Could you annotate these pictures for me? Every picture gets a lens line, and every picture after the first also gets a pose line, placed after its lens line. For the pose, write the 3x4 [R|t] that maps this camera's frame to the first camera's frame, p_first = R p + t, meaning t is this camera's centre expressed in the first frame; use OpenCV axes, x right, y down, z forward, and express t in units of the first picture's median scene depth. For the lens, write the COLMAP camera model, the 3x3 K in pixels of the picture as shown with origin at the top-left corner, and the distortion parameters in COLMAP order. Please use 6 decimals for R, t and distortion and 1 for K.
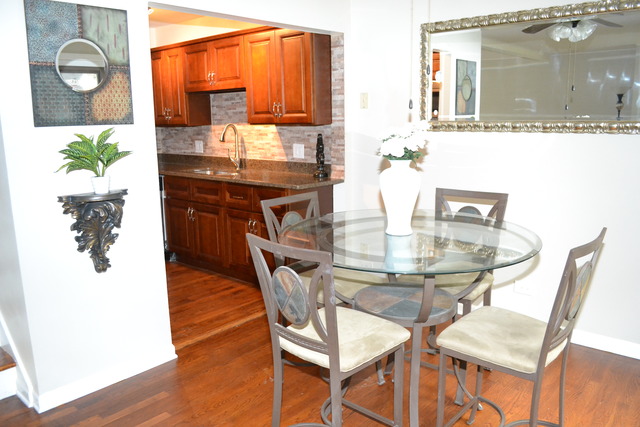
lens RADIAL K [[512.0, 0, 319.9], [0, 512.0, 220.4], [0, 0, 1]] dist [-0.066580, 0.006496]
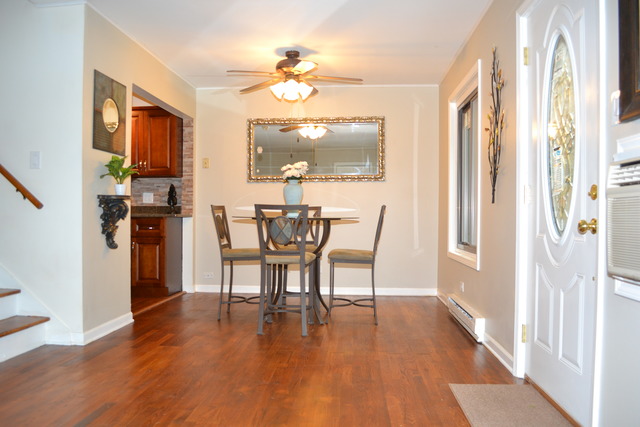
lens RADIAL K [[512.0, 0, 319.9], [0, 512.0, 220.4], [0, 0, 1]] dist [-0.066580, 0.006496]
pose [[0.795124, 0.010543, 0.606355, -0.560331], [0.108694, 0.981181, -0.159594, 0.211925], [-0.596627, 0.192804, 0.779014, -0.353297]]
